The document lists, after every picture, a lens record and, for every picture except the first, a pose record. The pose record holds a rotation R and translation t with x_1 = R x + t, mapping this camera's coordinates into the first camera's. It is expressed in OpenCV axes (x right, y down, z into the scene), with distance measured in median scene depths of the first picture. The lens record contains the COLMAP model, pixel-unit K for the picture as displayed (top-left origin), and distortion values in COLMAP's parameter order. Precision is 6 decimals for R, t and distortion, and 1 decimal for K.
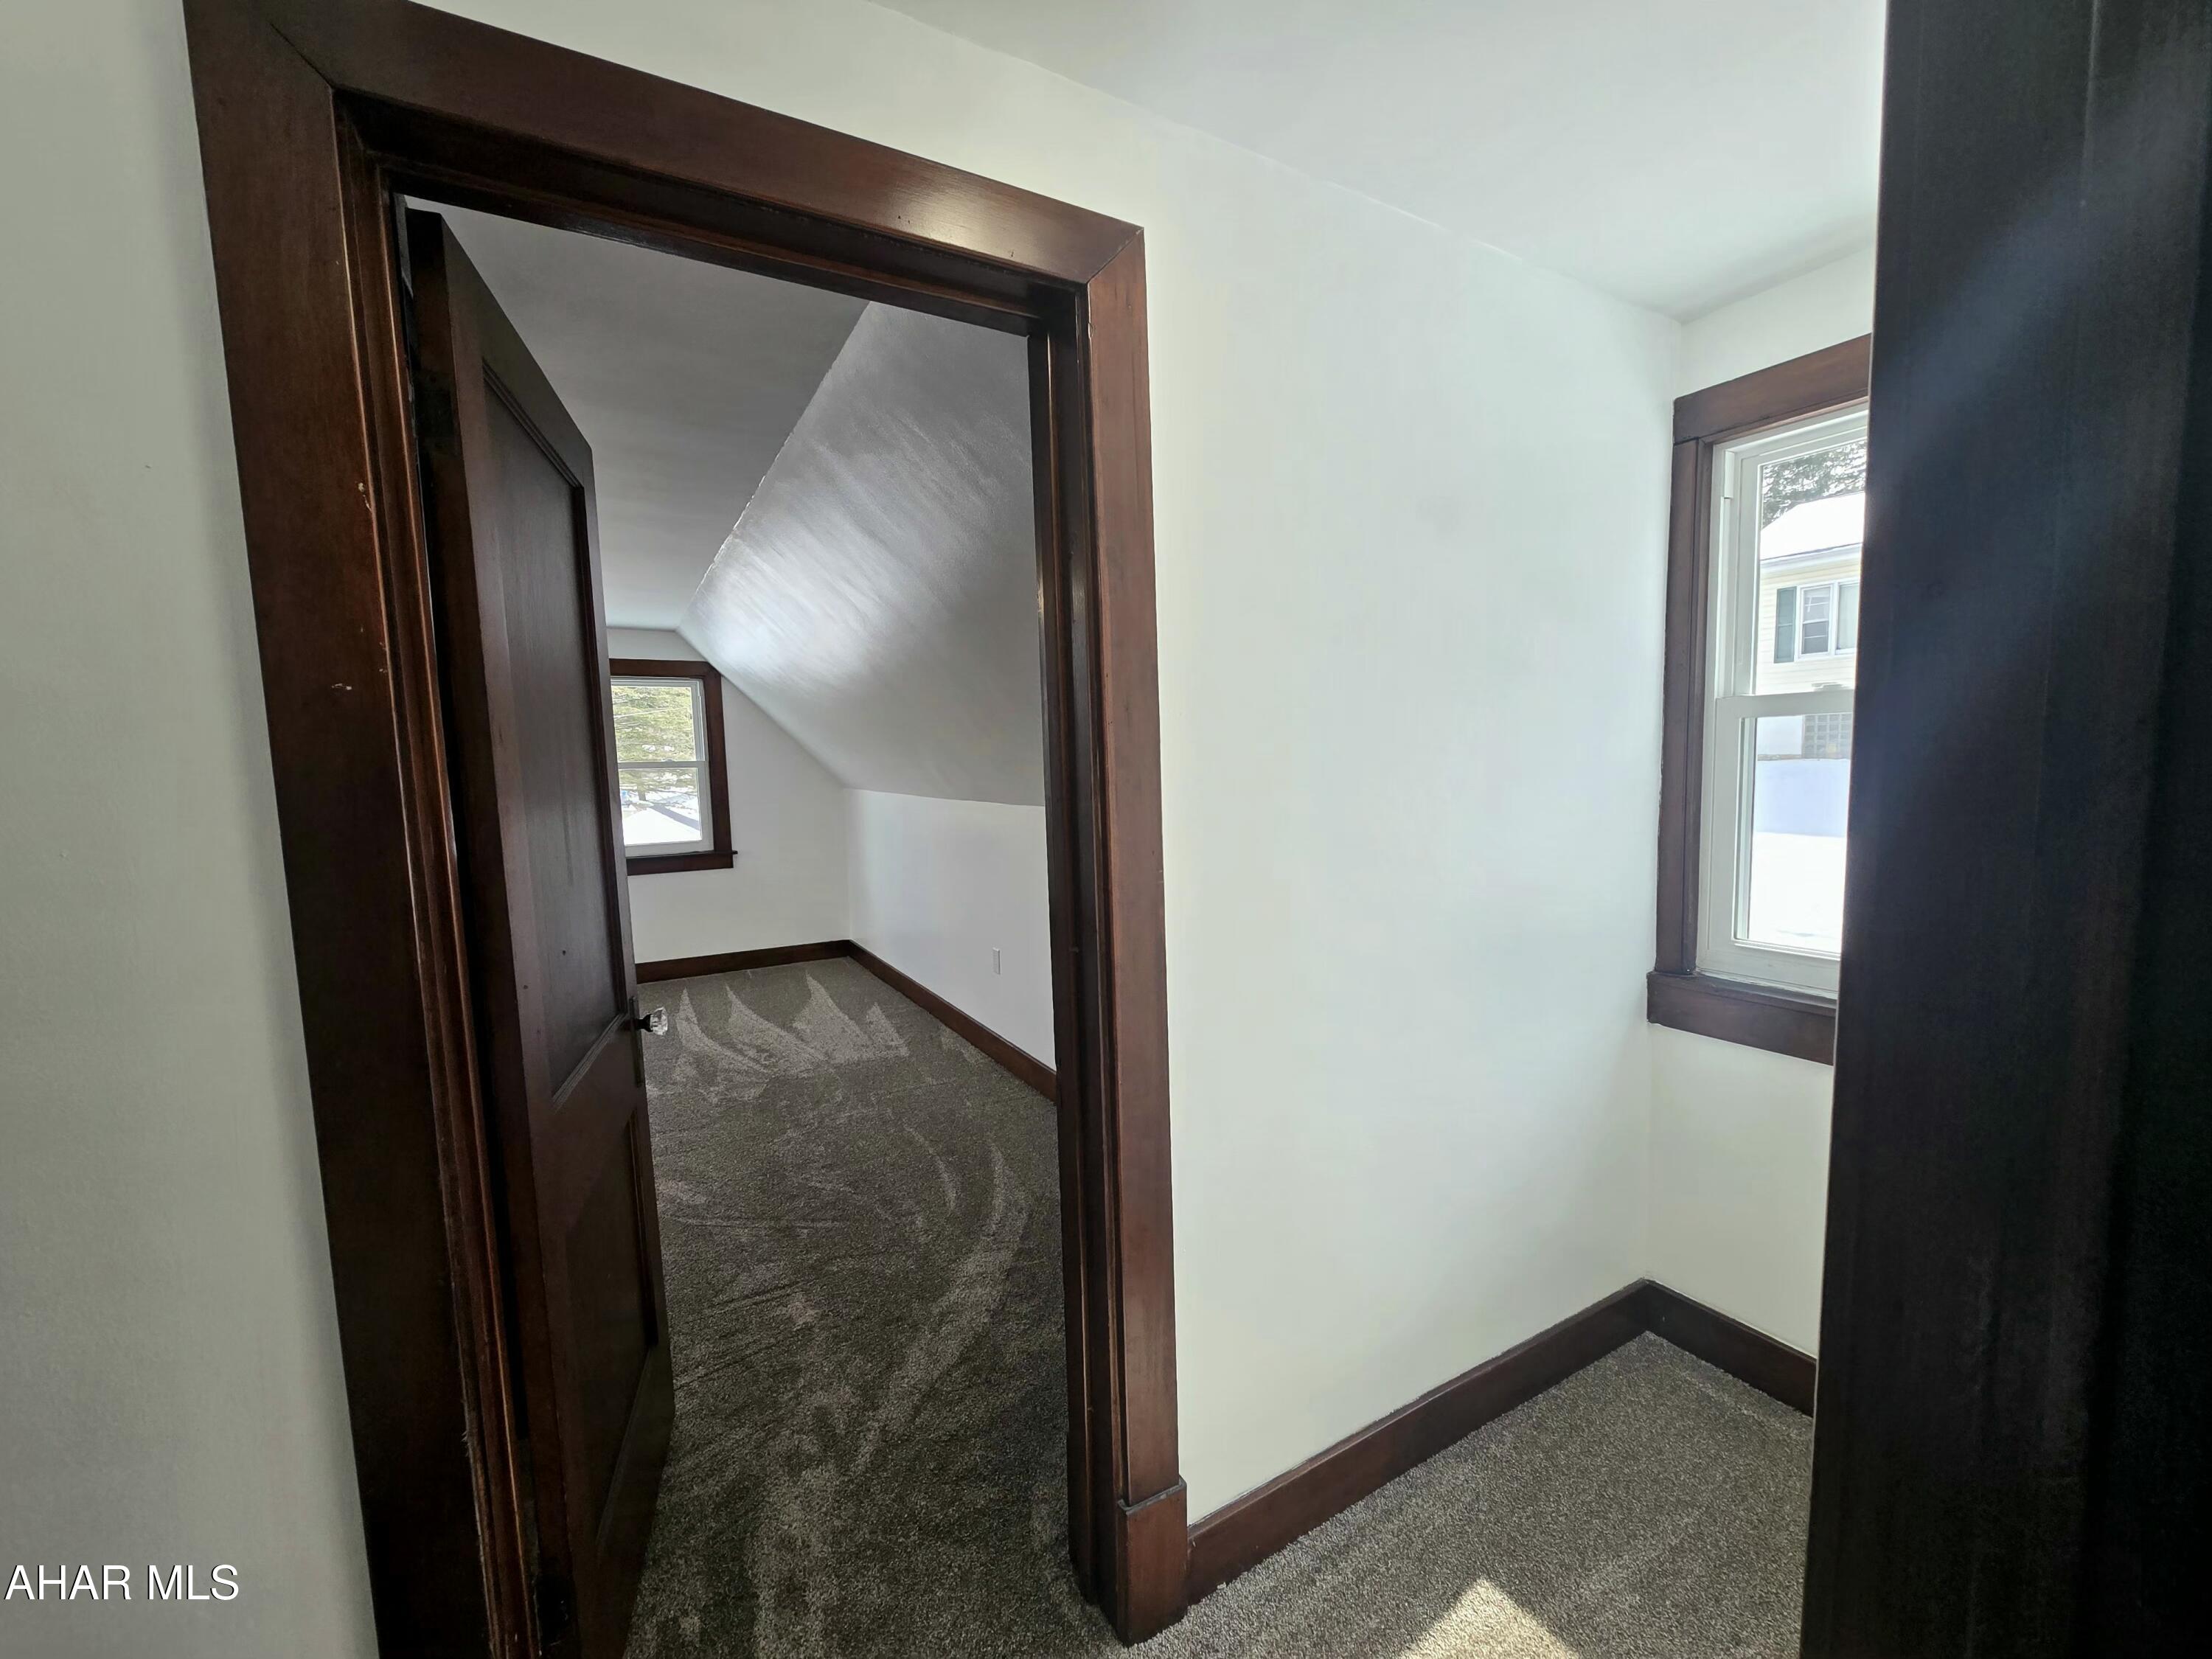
lens RADIAL K [[909.2, 0, 1113.4], [0, 909.2, 849.0], [0, 0, 1]] dist [0.000479, -0.000547]
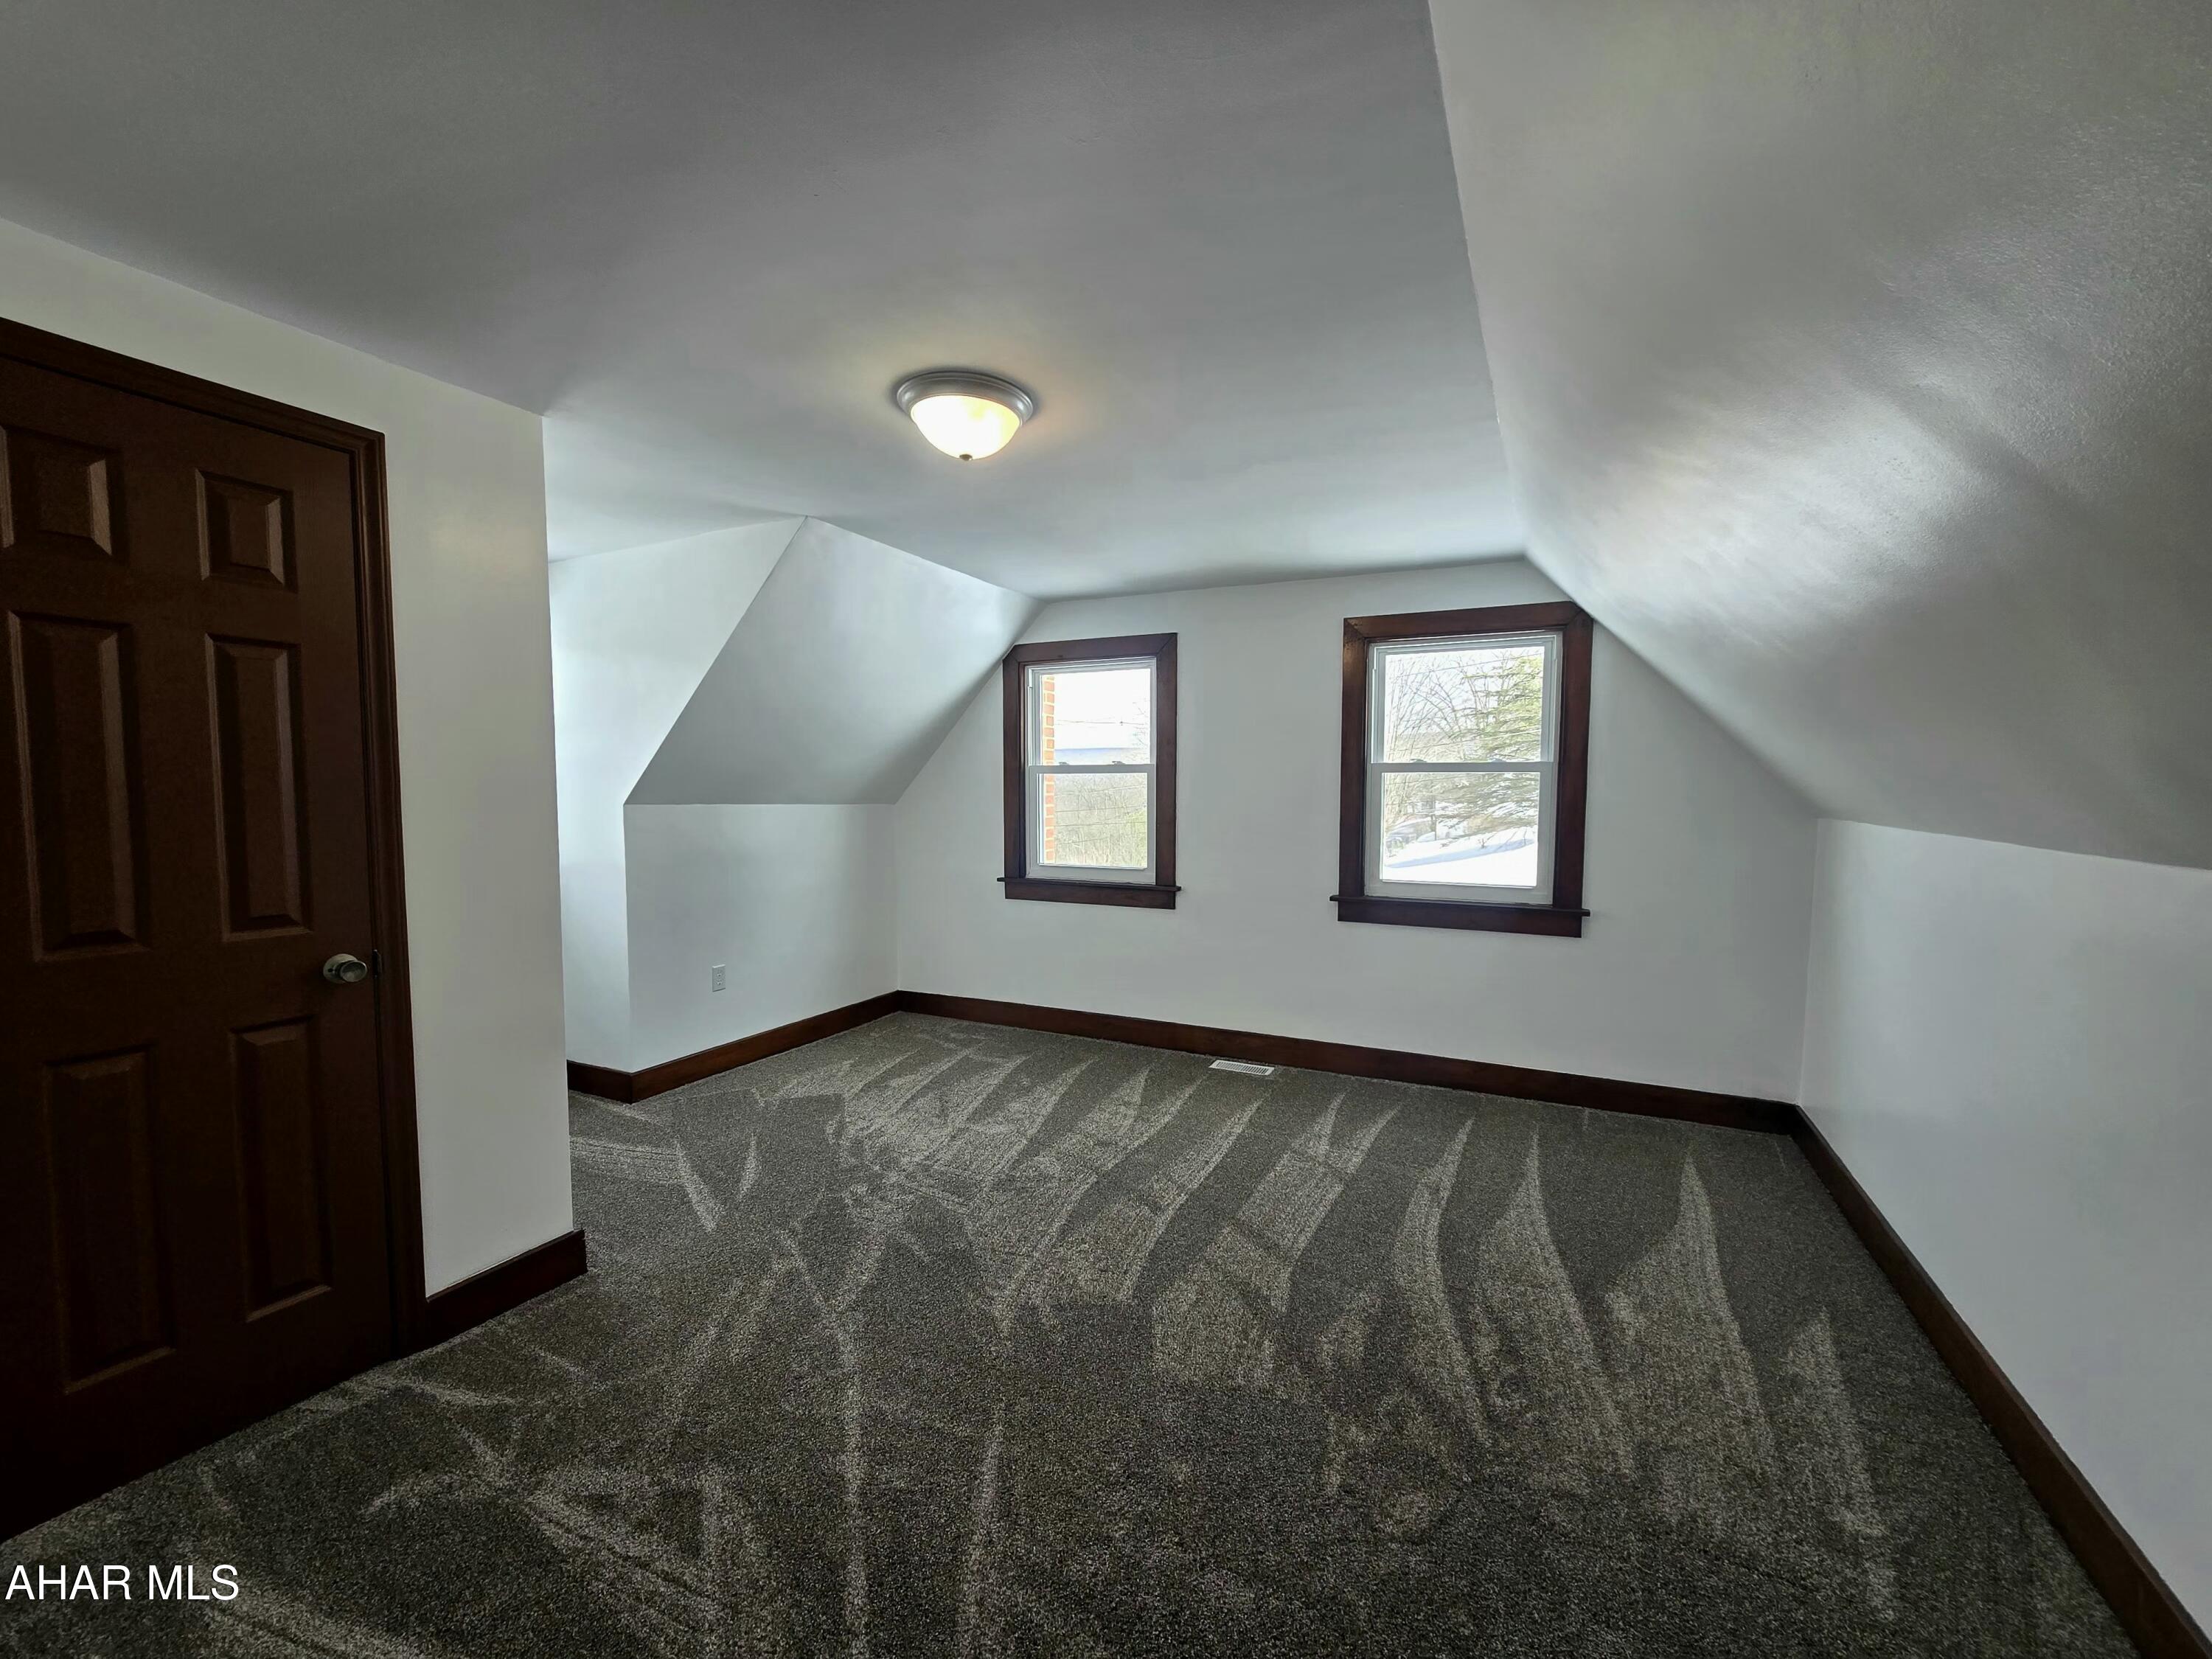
lens RADIAL K [[909.2, 0, 1113.4], [0, 909.2, 849.0], [0, 0, 1]] dist [0.000479, -0.000547]
pose [[0.556899, 0.077617, -0.826946, -0.109200], [-0.098843, 0.994742, 0.026802, -0.027461], [0.824678, 0.066812, 0.561643, 0.462386]]
